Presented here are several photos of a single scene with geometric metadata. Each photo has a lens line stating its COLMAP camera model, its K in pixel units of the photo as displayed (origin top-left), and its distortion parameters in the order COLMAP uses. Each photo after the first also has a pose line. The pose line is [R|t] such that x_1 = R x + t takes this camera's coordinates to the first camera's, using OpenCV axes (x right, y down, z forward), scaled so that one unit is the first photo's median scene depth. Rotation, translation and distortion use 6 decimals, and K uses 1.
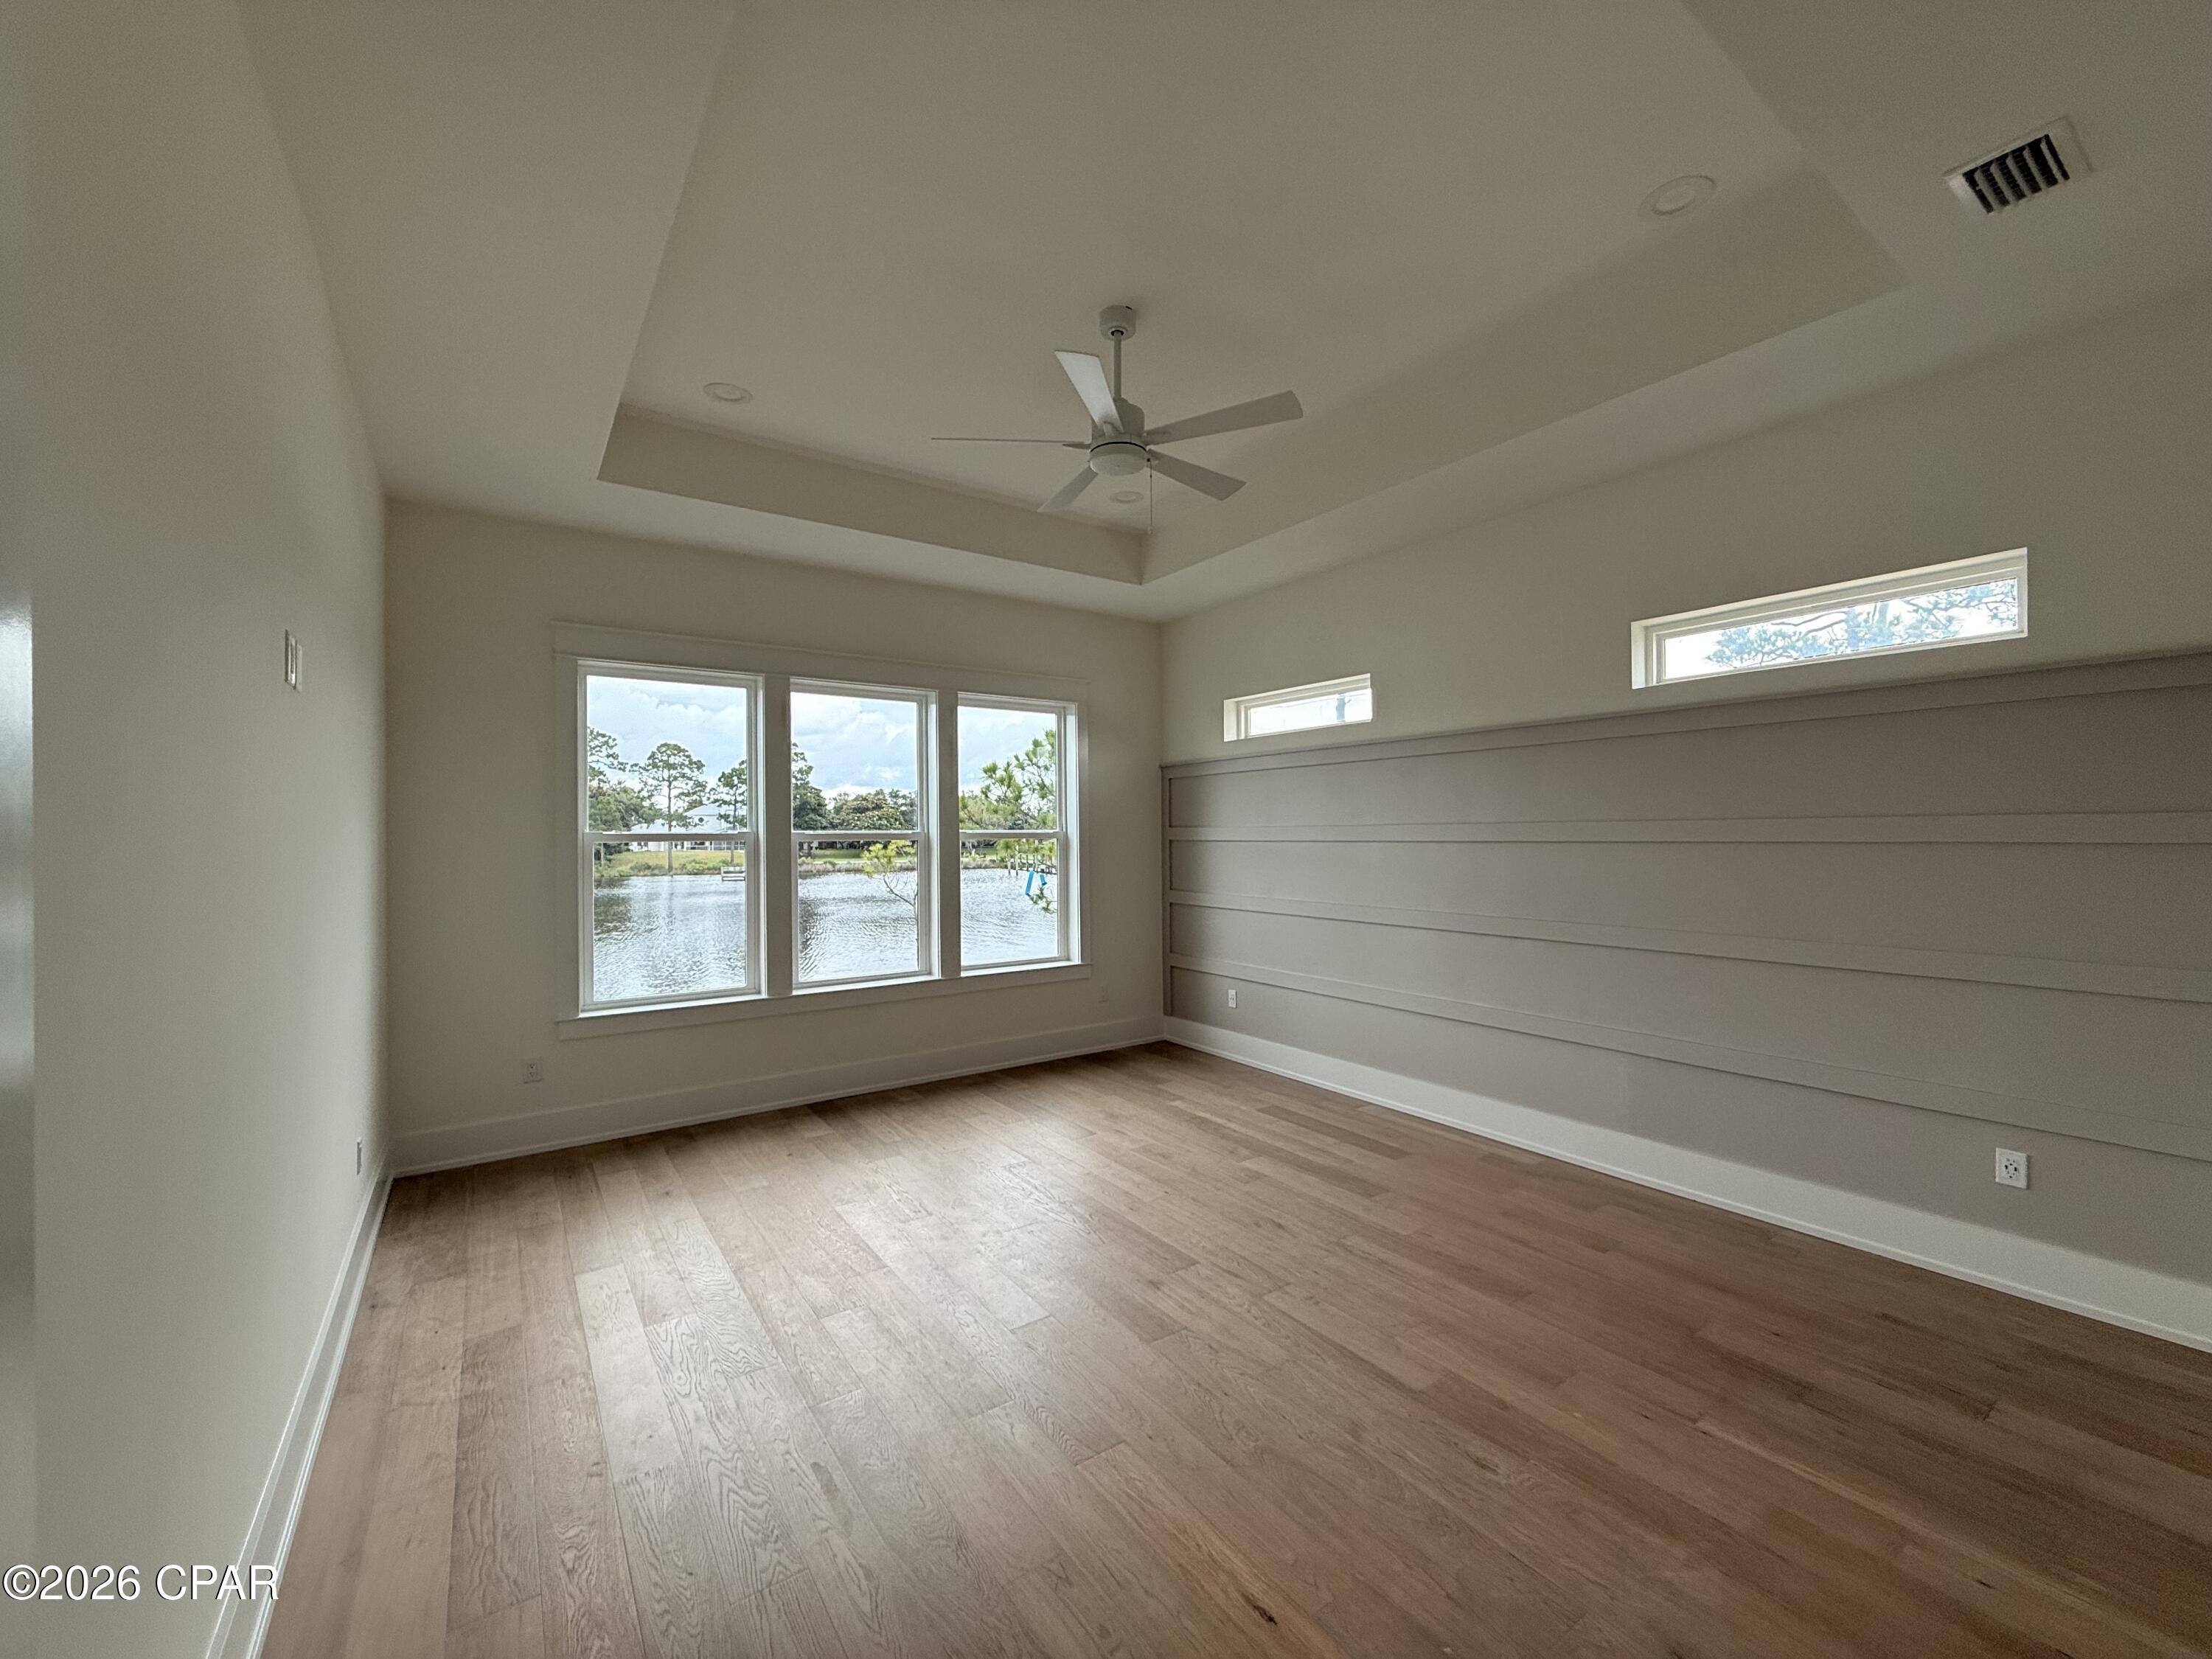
lens RADIAL K [[879.4, 0, 1092.4], [0, 879.4, 833.7], [0, 0, 1]] dist [-0.000455, 0.000231]
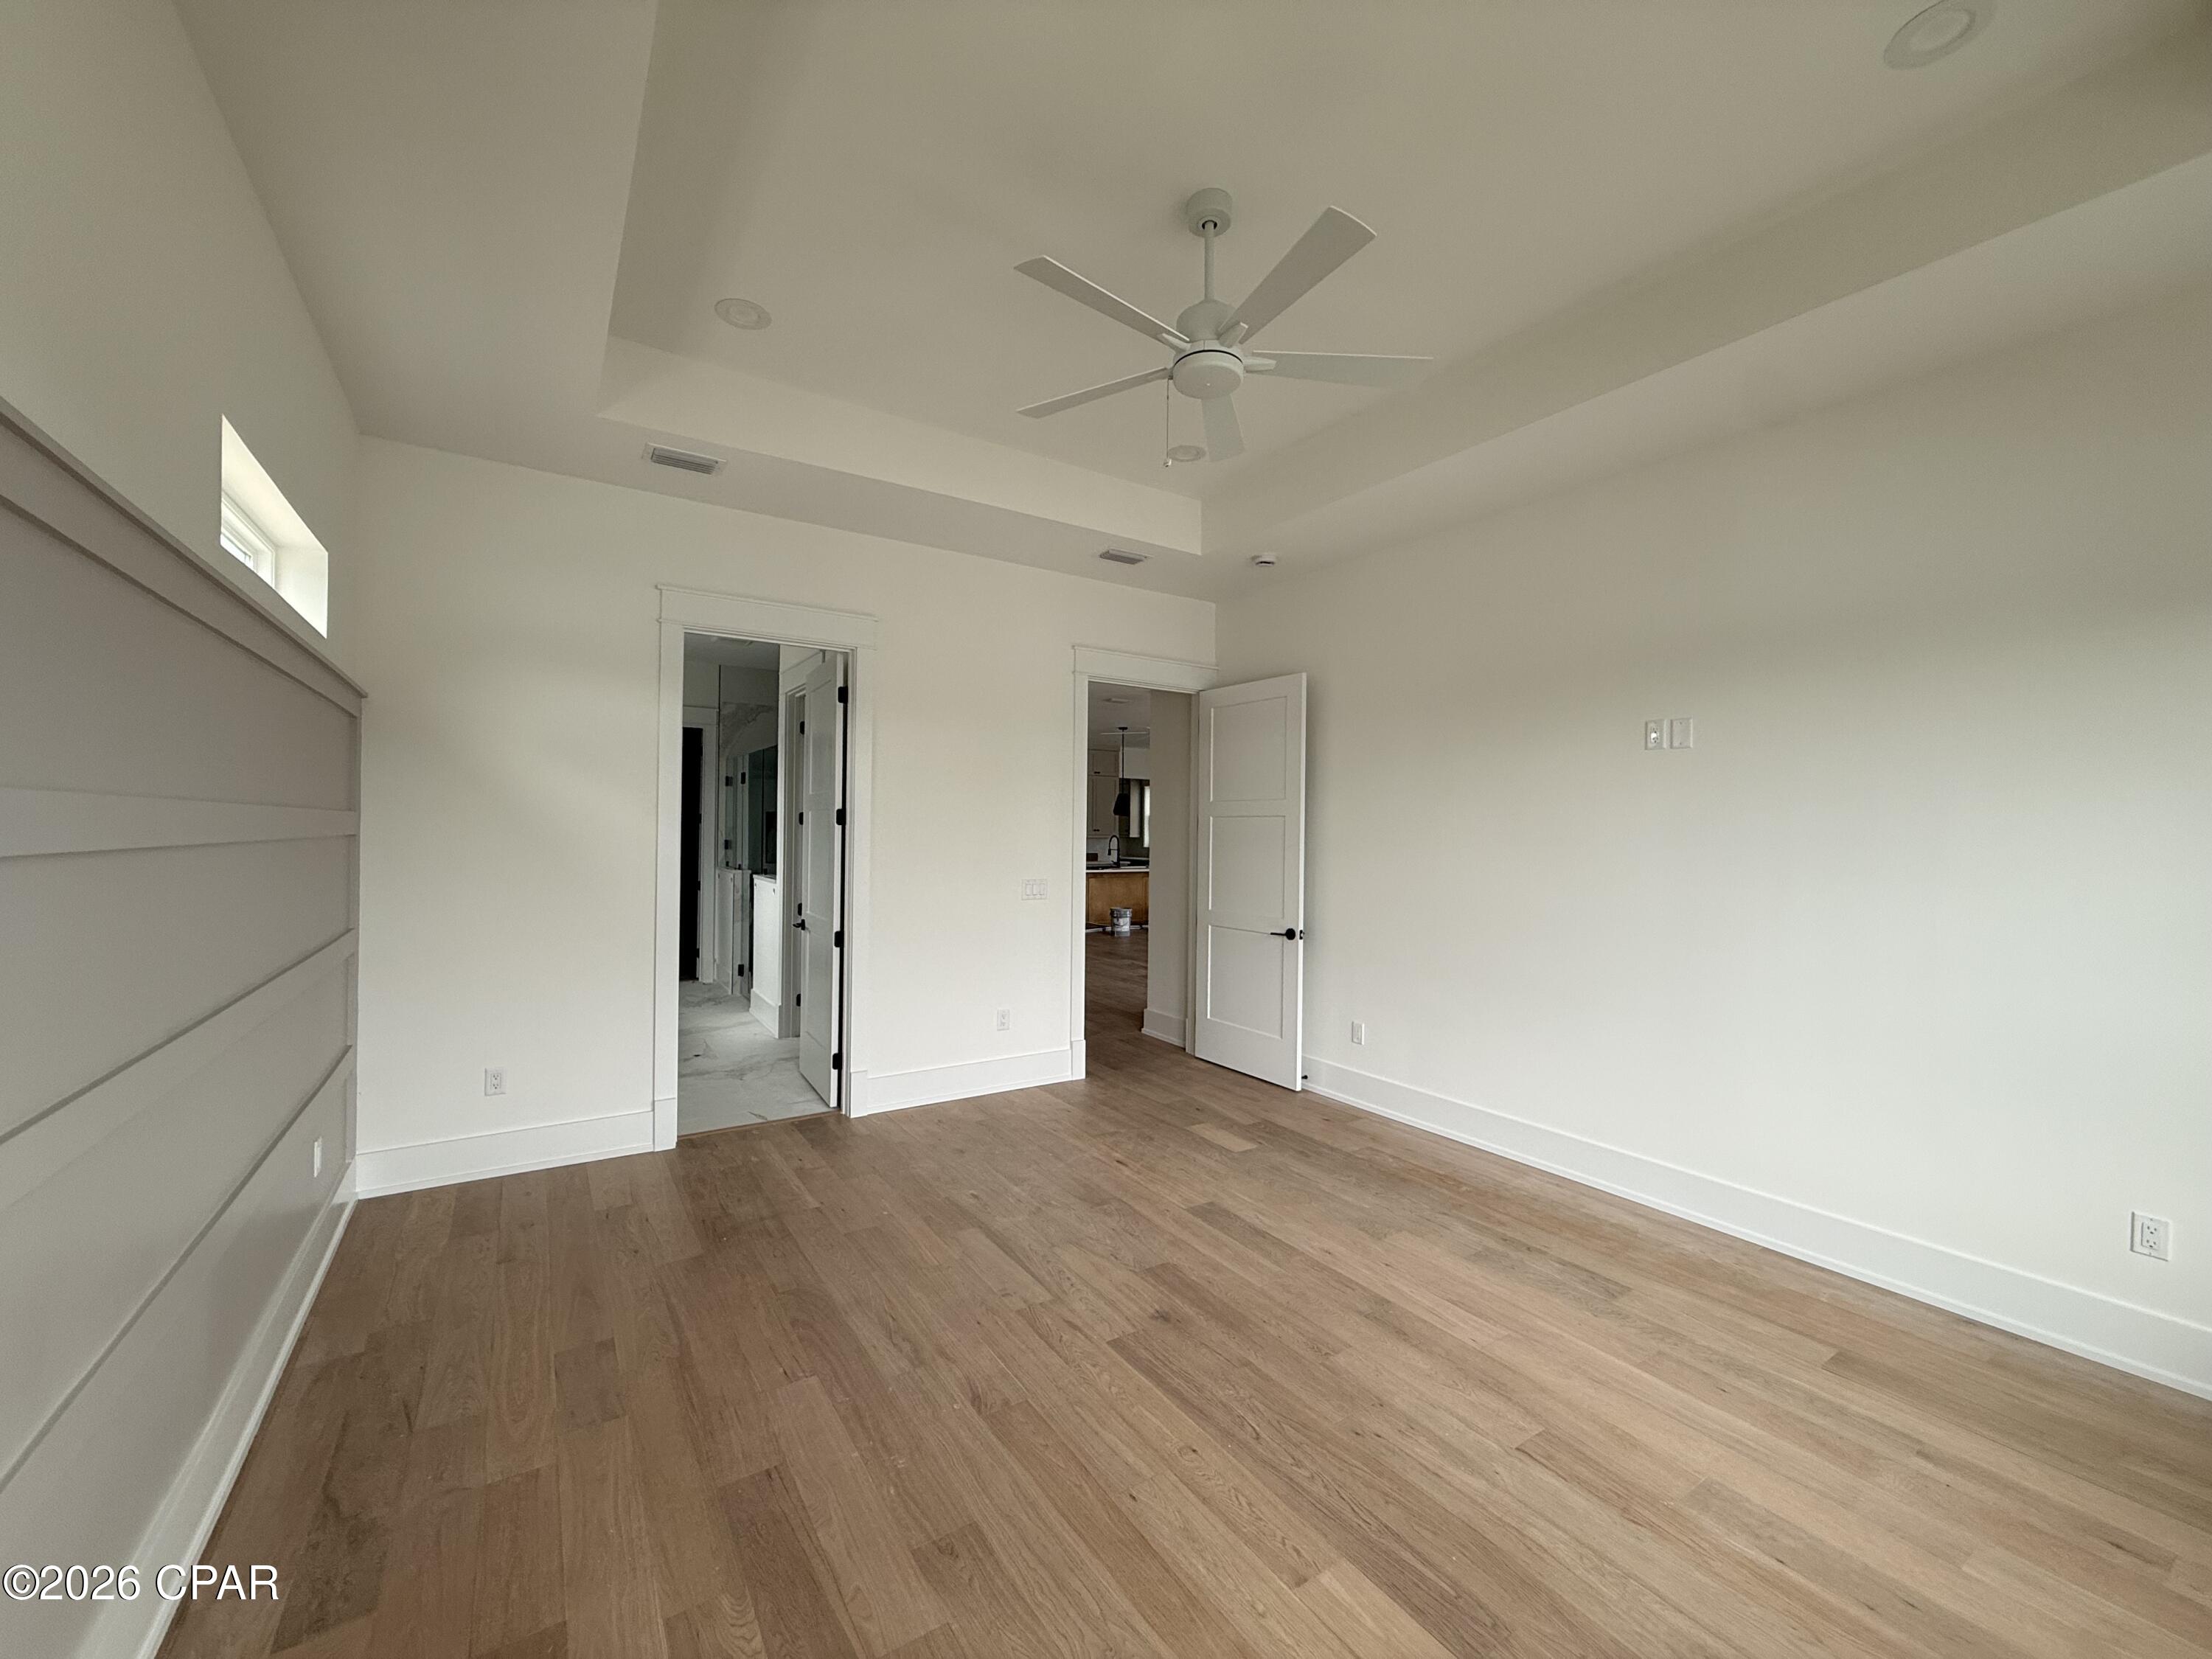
lens RADIAL K [[879.4, 0, 1104.4], [0, 879.4, 828.6], [0, 0, 1]] dist [-0.000455, 0.000231]
pose [[-0.999861, -0.004870, 0.015945, 0.122012], [-0.004895, 0.999987, -0.001523, -0.001592], [-0.015937, -0.001601, -0.999872, 1.993808]]
